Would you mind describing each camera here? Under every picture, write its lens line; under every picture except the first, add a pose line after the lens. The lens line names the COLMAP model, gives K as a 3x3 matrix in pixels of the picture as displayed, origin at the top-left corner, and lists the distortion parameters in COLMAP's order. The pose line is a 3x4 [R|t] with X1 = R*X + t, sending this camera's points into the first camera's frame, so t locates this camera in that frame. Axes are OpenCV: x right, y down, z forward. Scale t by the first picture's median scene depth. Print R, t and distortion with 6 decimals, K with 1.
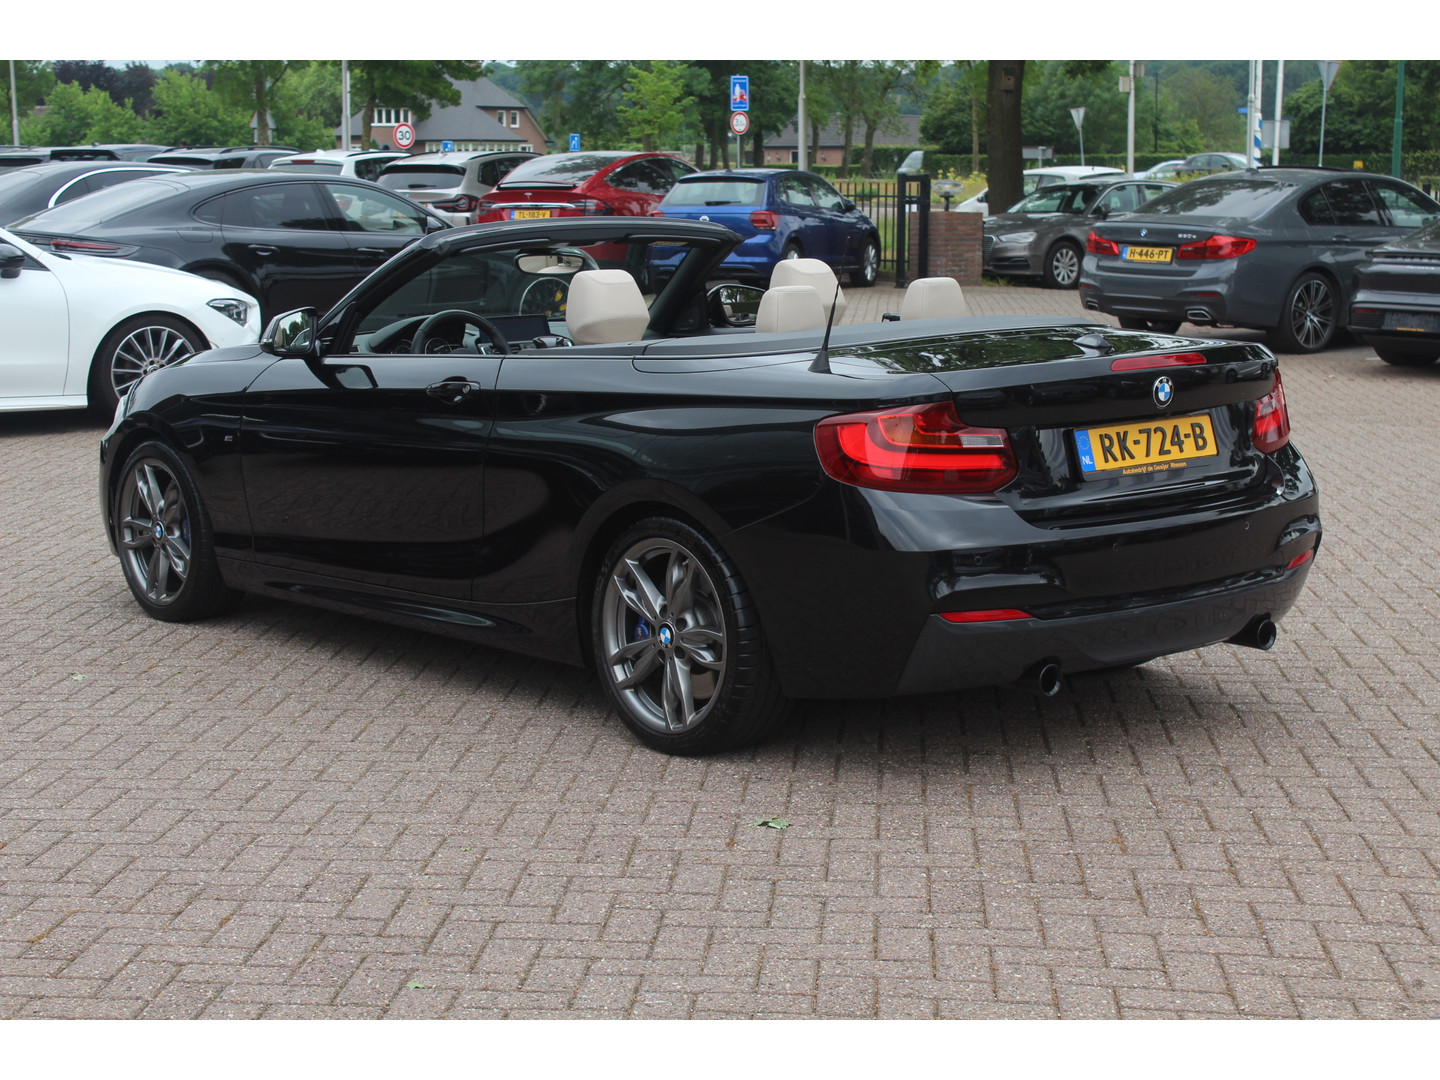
lens RADIAL K [[2476.8, 0, 720.0], [0, 2476.8, 540.0], [0, 0, 1]] dist [-0.010931, 0.176268]
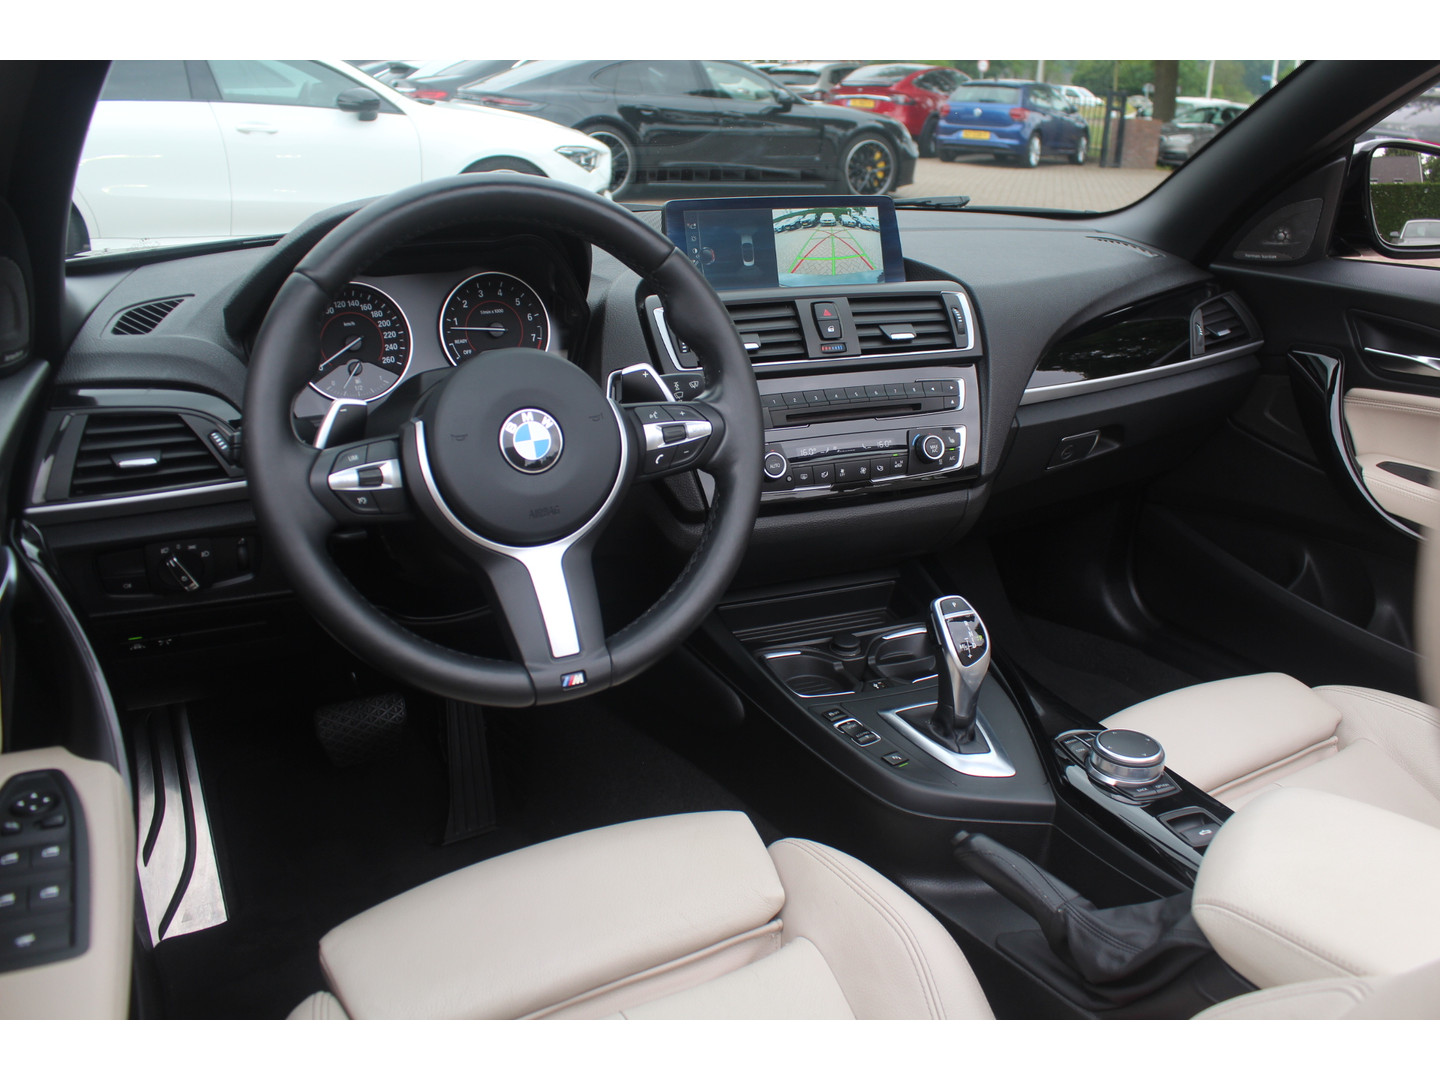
lens RADIAL K [[1188.2, 0, 721.5], [0, 1188.2, 521.9], [0, 0, 1]] dist [-0.137742, 0.009771]
pose [[0.982082, 0.093910, -0.163387, -0.086816], [-0.059076, 0.976706, 0.206291, -0.104487], [0.178954, -0.192943, 0.964753, 1.106406]]
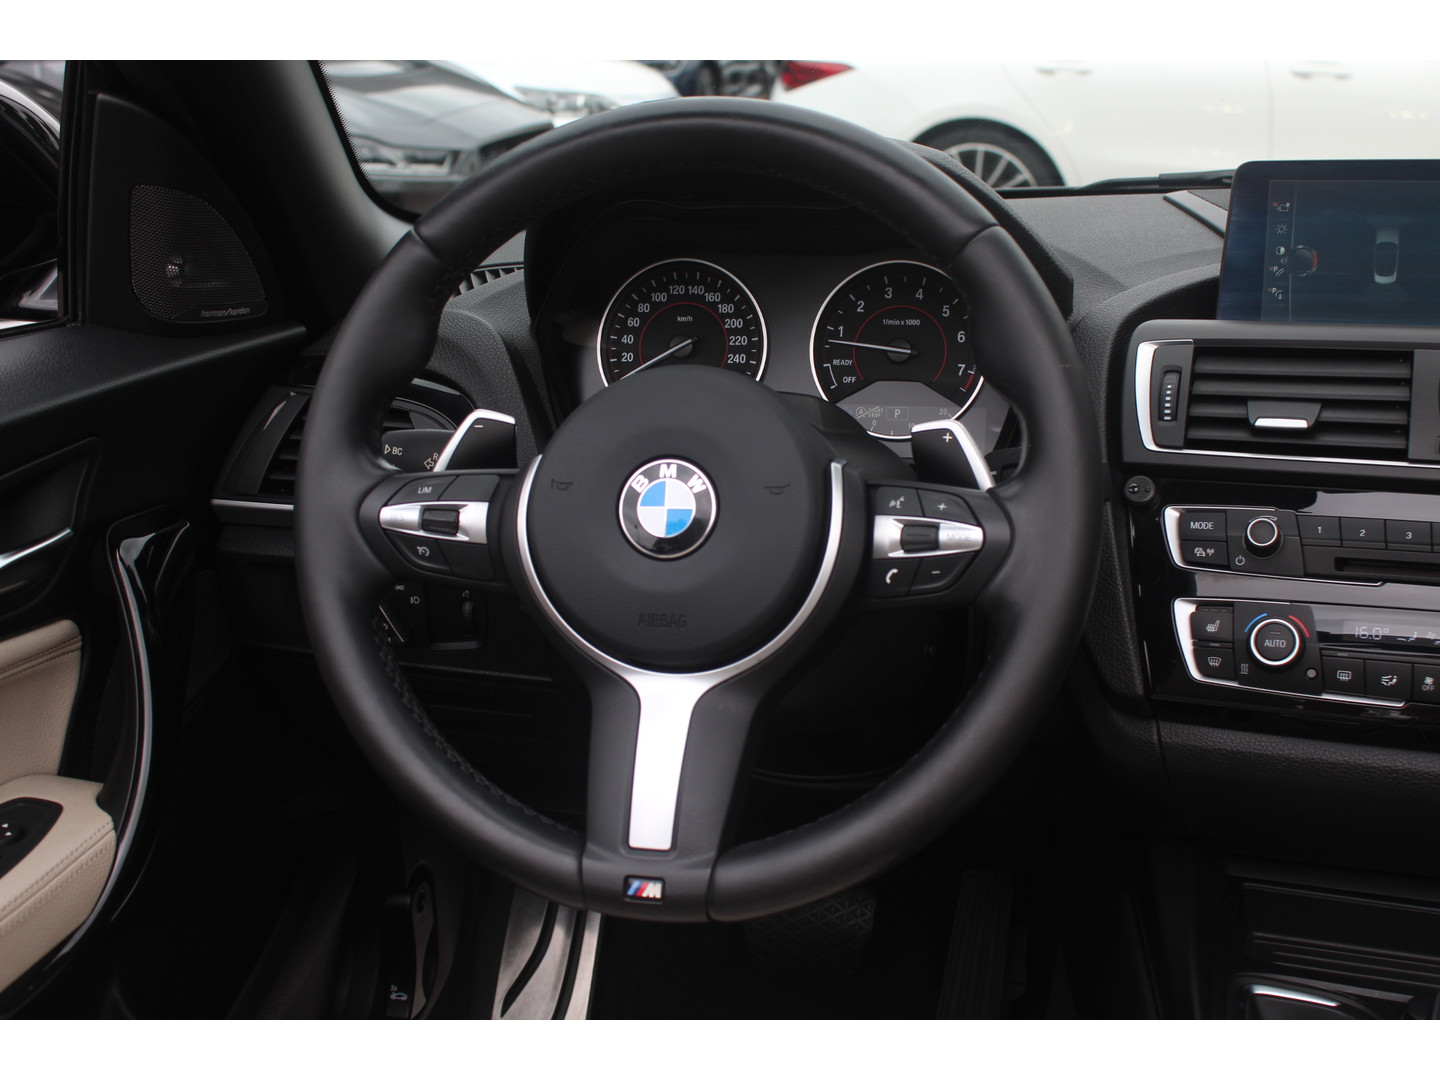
lens RADIAL K [[1757.5, 0, 675.6], [0, 1757.5, 536.2], [0, 0, 1]] dist [-0.125151, 0.211076]
pose [[0.598556, 0.221755, -0.769776, -0.062138], [-0.103613, 0.974281, 0.200102, -0.106153], [0.794352, -0.040013, 0.606139, 1.128600]]
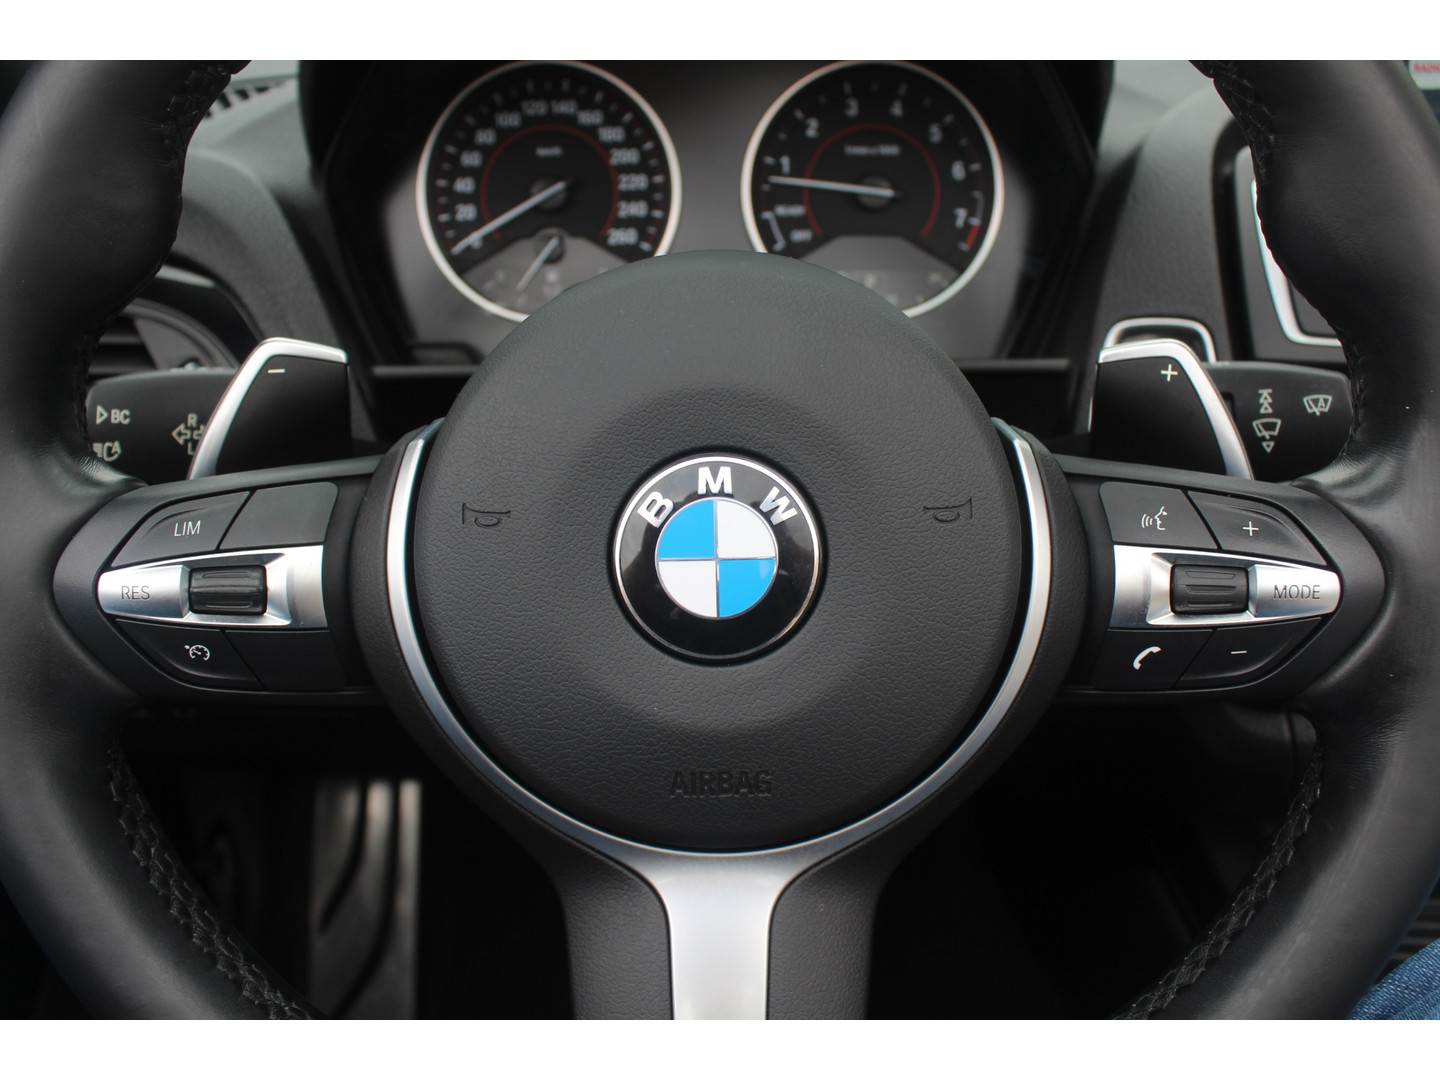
lens RADIAL K [[1357.8, 0, 696.9], [0, 1357.8, 539.0], [0, 0, 1]] dist [-0.220665, 0.353487]
pose [[0.778745, 0.285426, -0.558649, -0.094759], [-0.102711, 0.936496, 0.335300, -0.103004], [0.618876, -0.203734, 0.758608, 1.146625]]
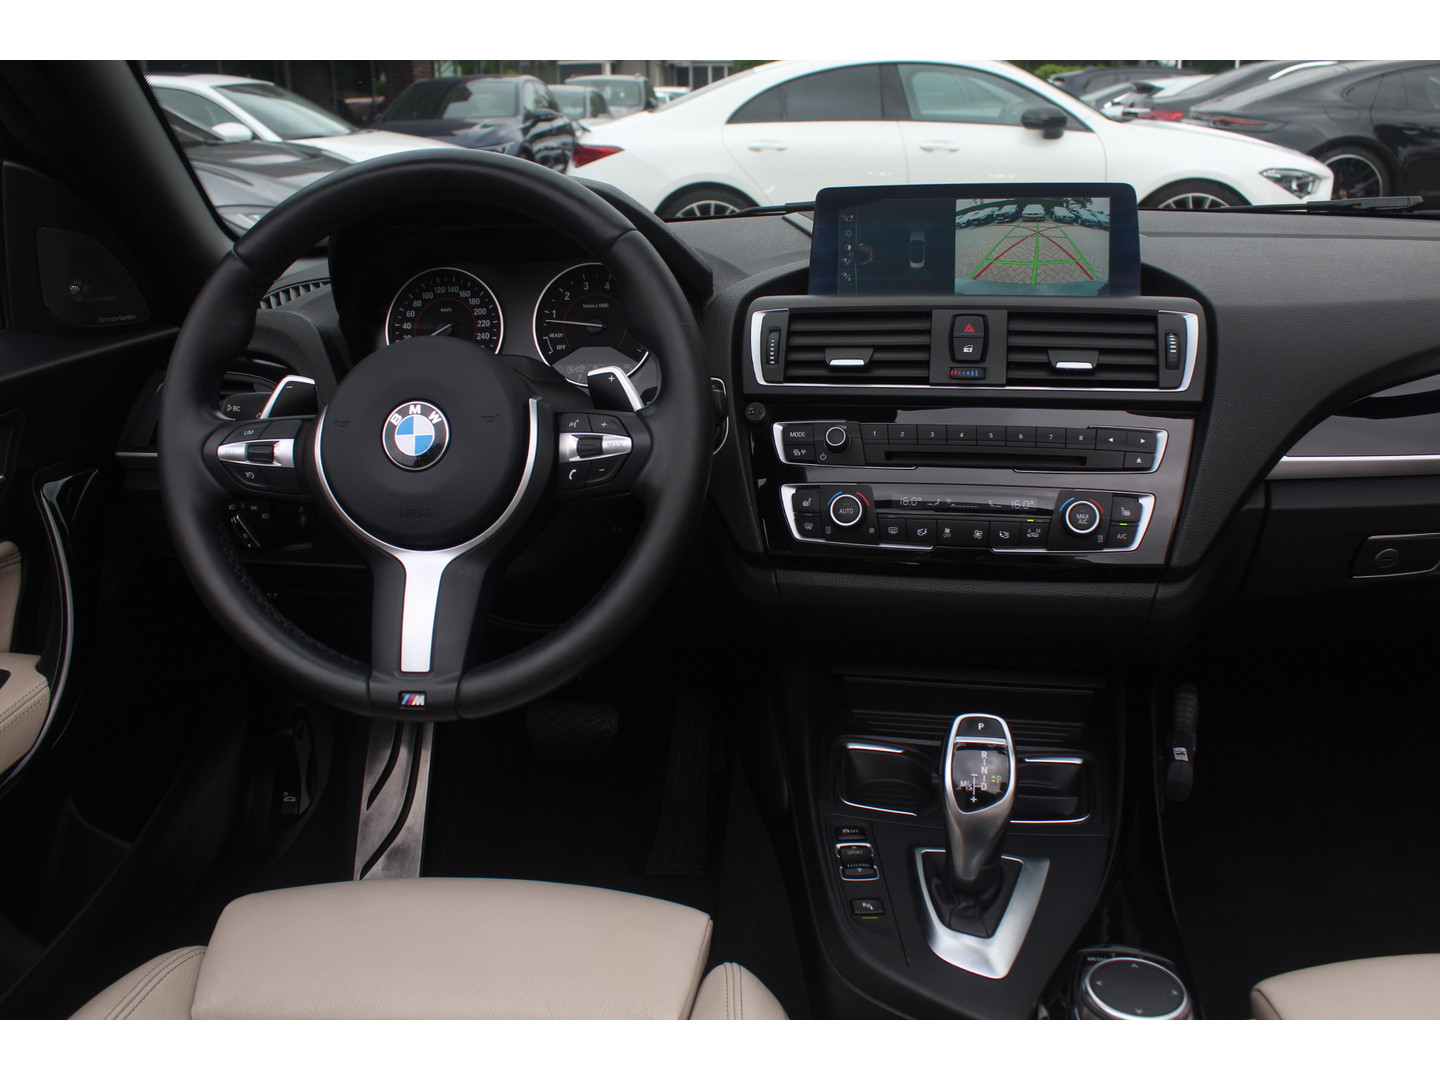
lens RADIAL K [[1225.6, 0, 672.1], [0, 1225.6, 534.1], [0, 0, 1]] dist [-0.151627, 0.115578]
pose [[0.699711, 0.220791, -0.679453, -0.058555], [-0.081109, 0.969448, 0.231499, -0.105225], [0.709807, -0.106873, 0.696241, 1.131534]]
